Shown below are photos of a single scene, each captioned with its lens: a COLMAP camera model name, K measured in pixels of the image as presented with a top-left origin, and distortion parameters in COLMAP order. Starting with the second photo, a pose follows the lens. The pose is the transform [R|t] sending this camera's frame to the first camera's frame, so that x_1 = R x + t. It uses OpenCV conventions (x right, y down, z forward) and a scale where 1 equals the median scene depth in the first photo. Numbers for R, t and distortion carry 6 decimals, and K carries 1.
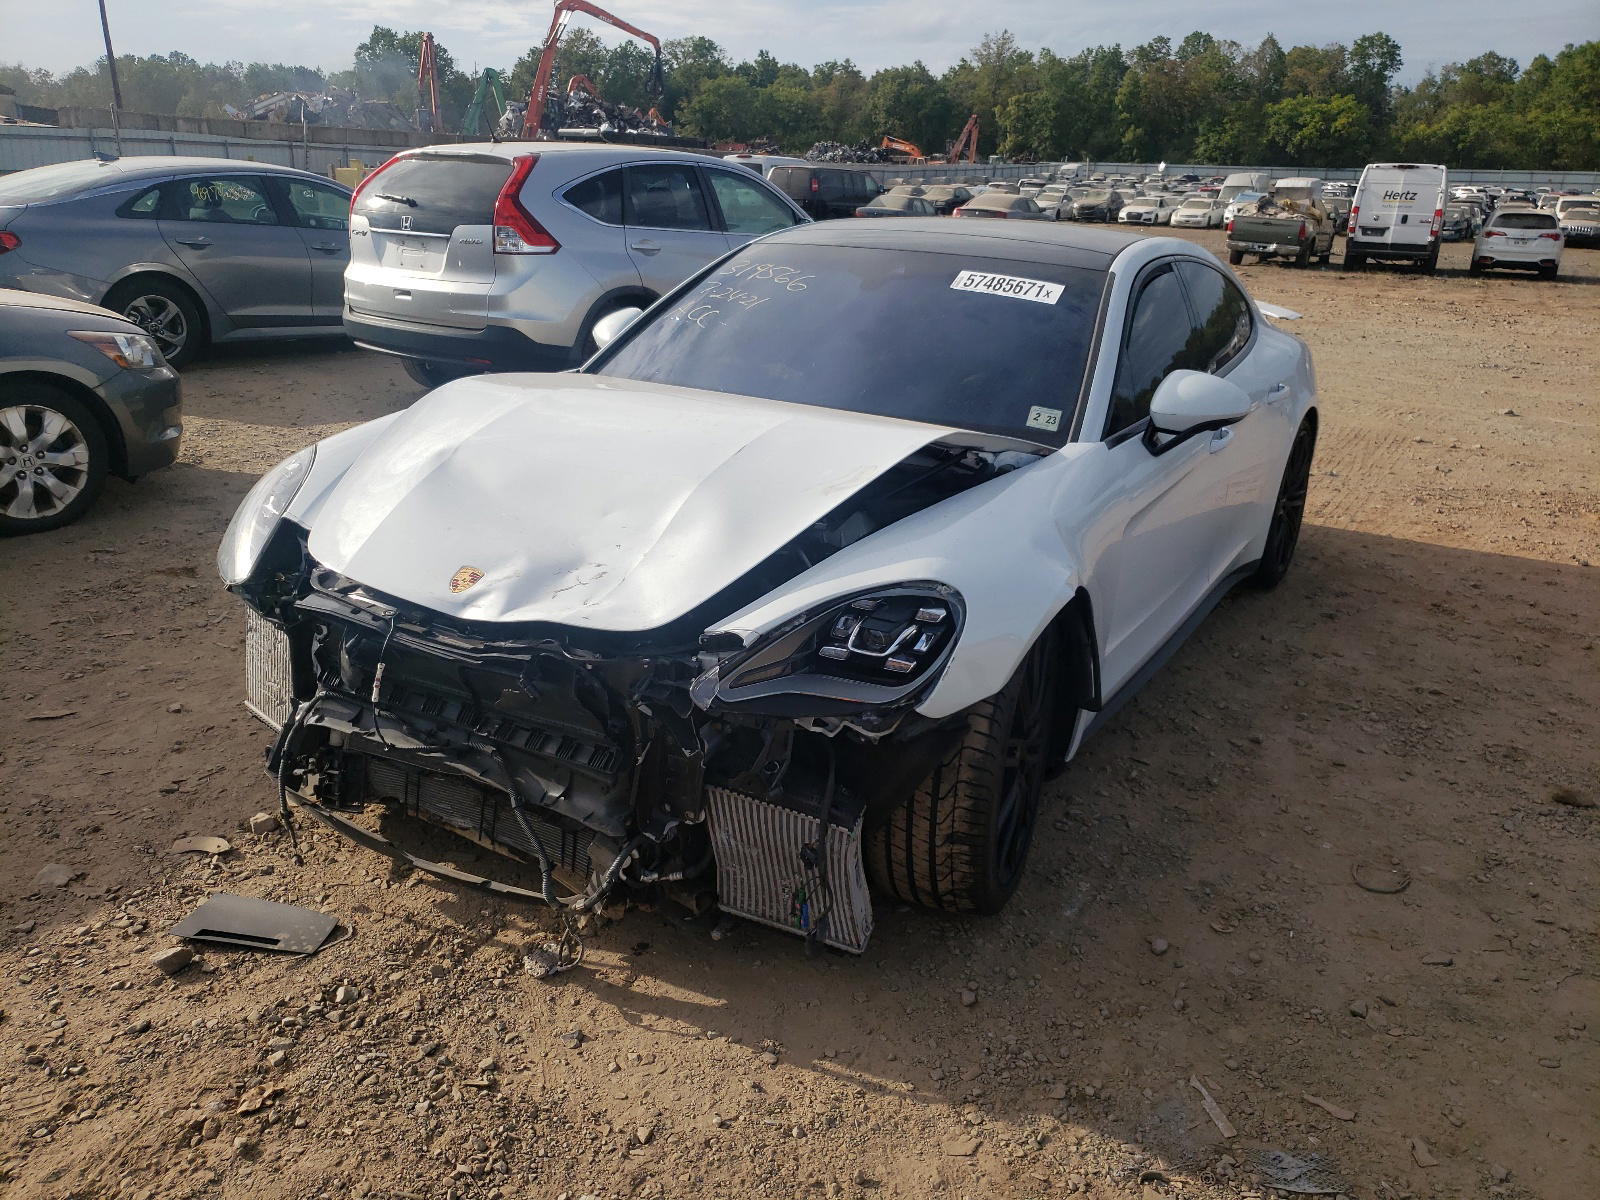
lens RADIAL K [[1254.7, 0, 819.4], [0, 1254.7, 594.0], [0, 0, 1]] dist [0.028877, 0.011298]
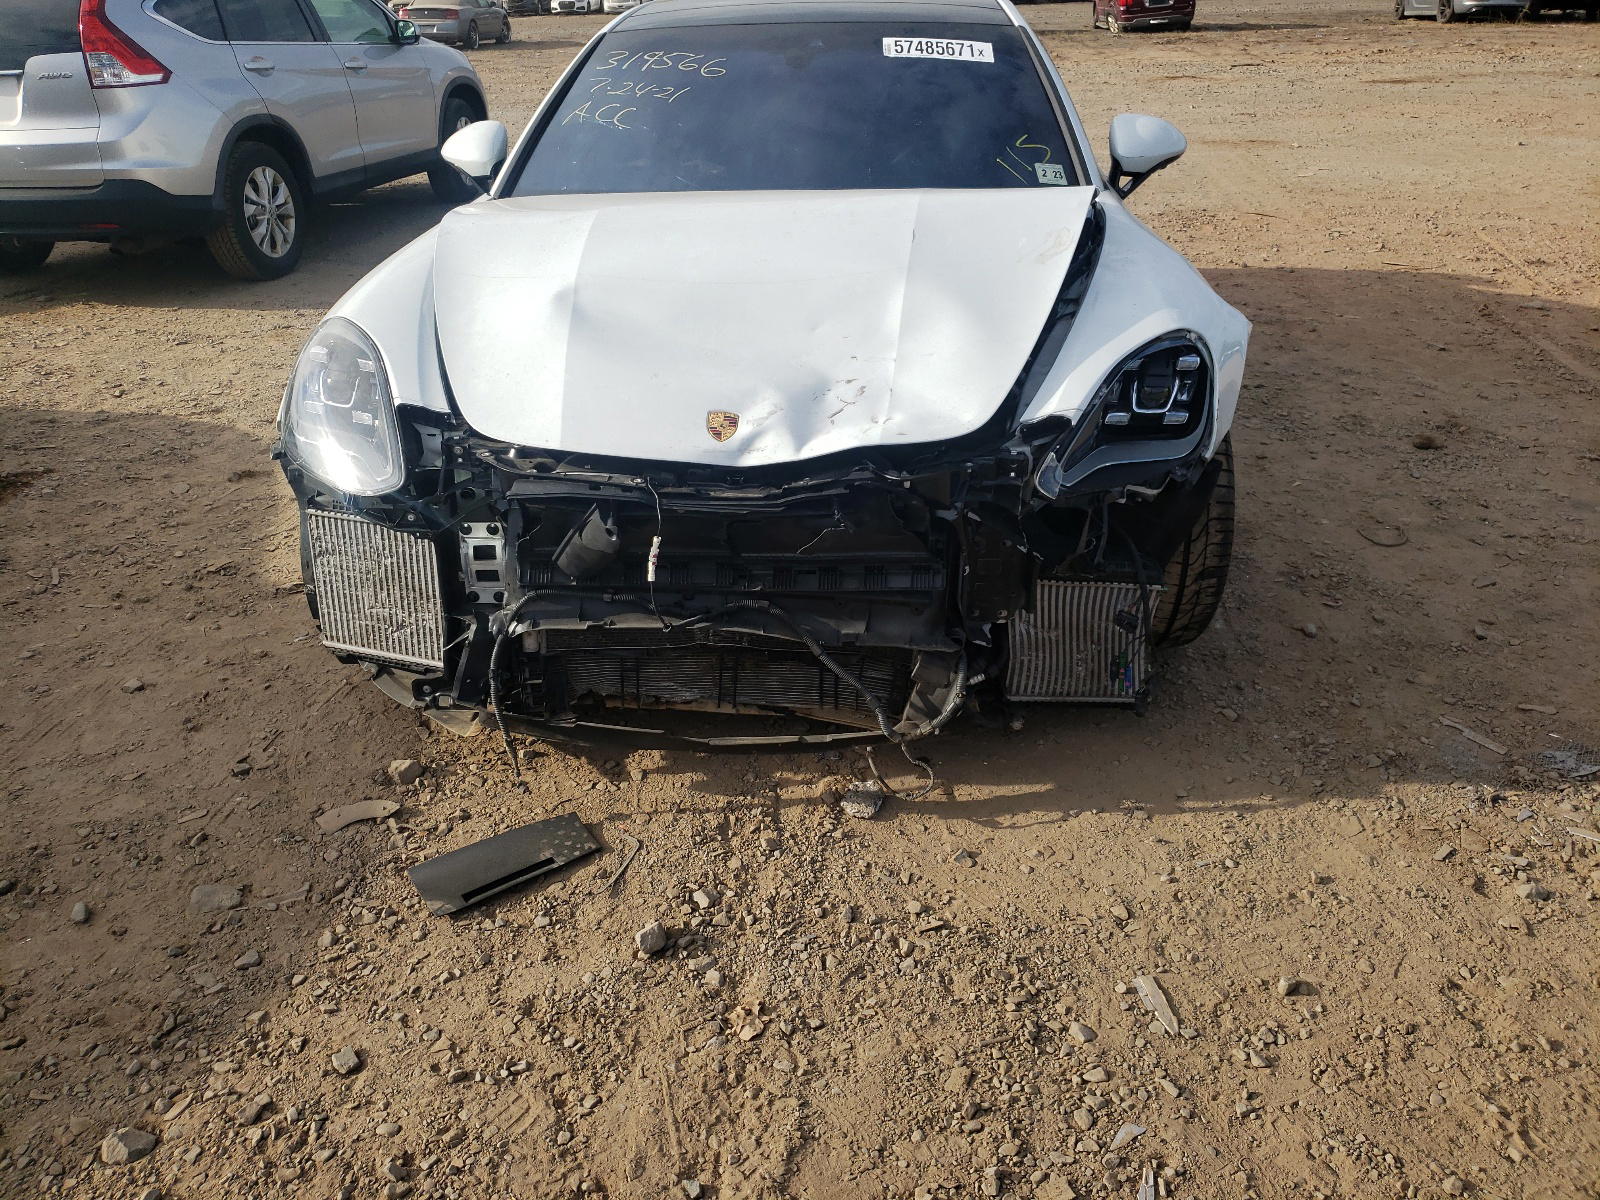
lens RADIAL K [[1219.0, 0, 802.4], [0, 1219.0, 566.2], [0, 0, 1]] dist [0.067704, -0.047447]
pose [[0.905980, -0.236115, 0.351355, -0.523243], [0.189567, 0.968414, 0.161982, -0.040654], [-0.378503, -0.080147, 0.922123, 0.165312]]
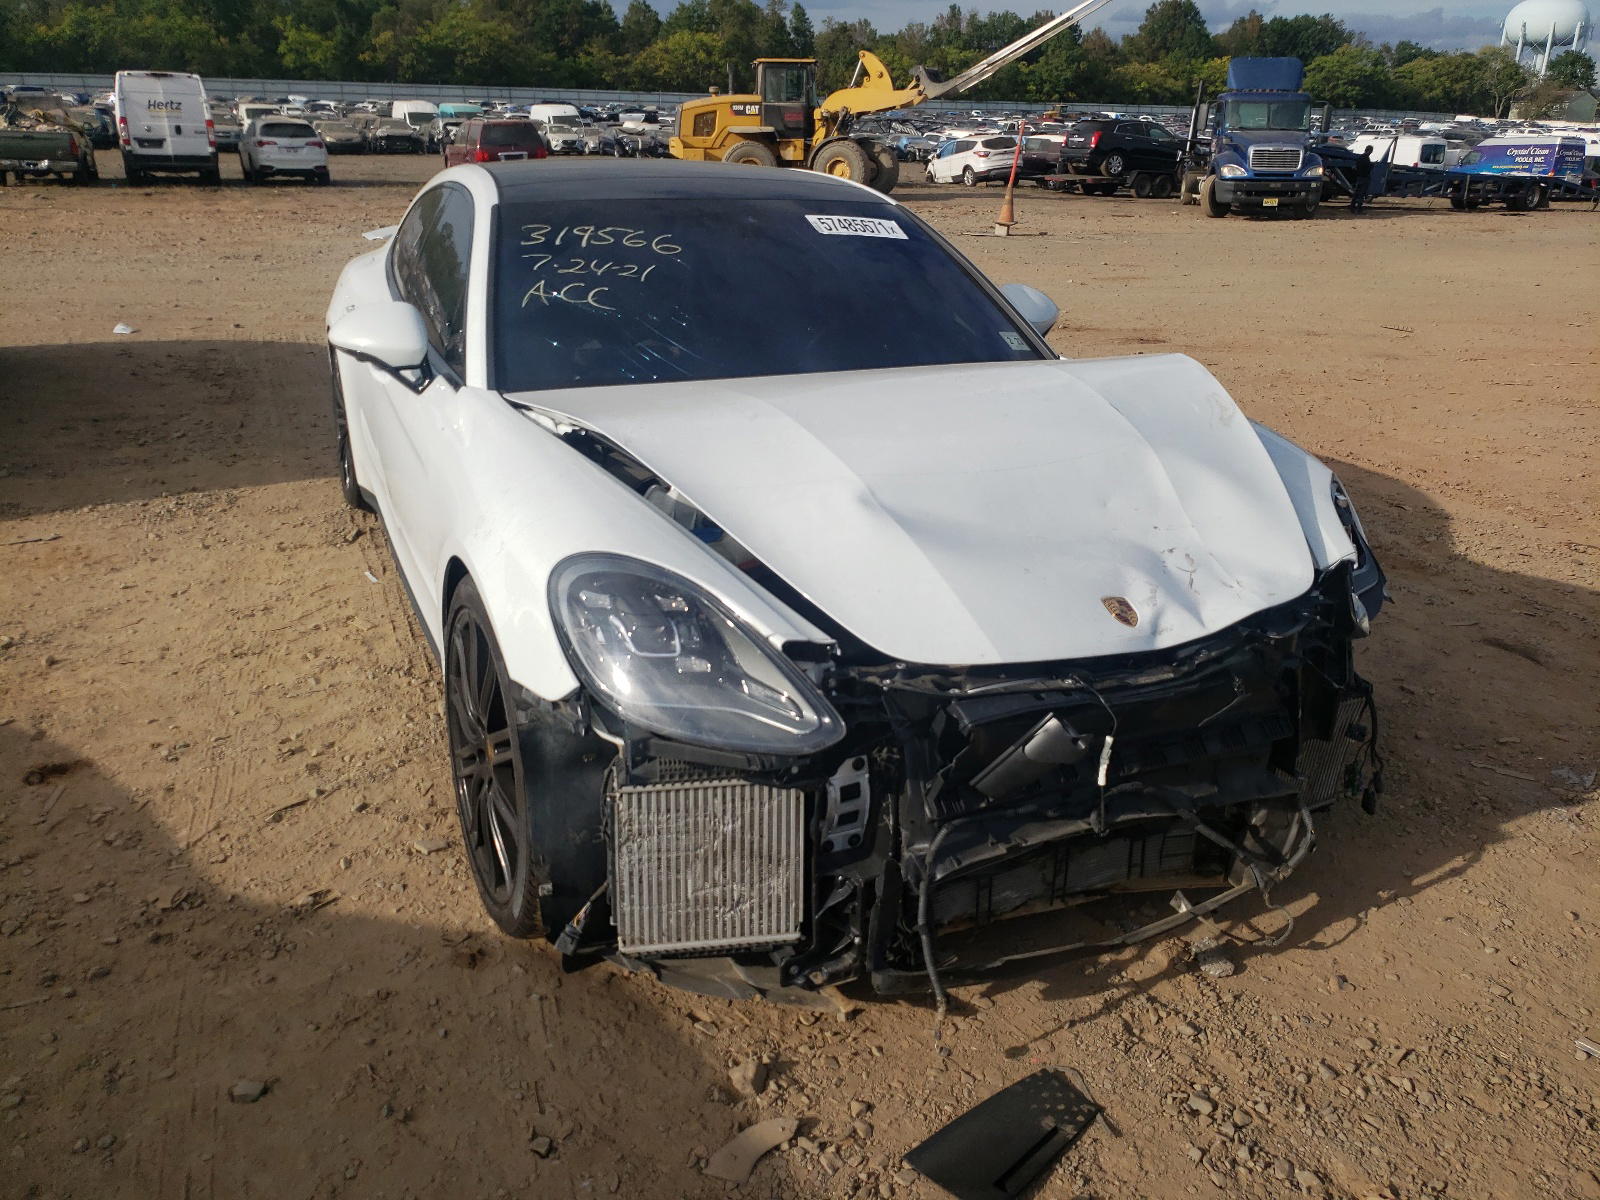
lens RADIAL K [[1219.0, 0, 802.4], [0, 1219.0, 566.2], [0, 0, 1]] dist [0.067704, -0.047447]
pose [[0.580765, -0.300521, 0.756571, -0.986260], [0.259217, 0.949260, 0.178077, -0.236003], [-0.771699, 0.092696, 0.629197, 0.594128]]
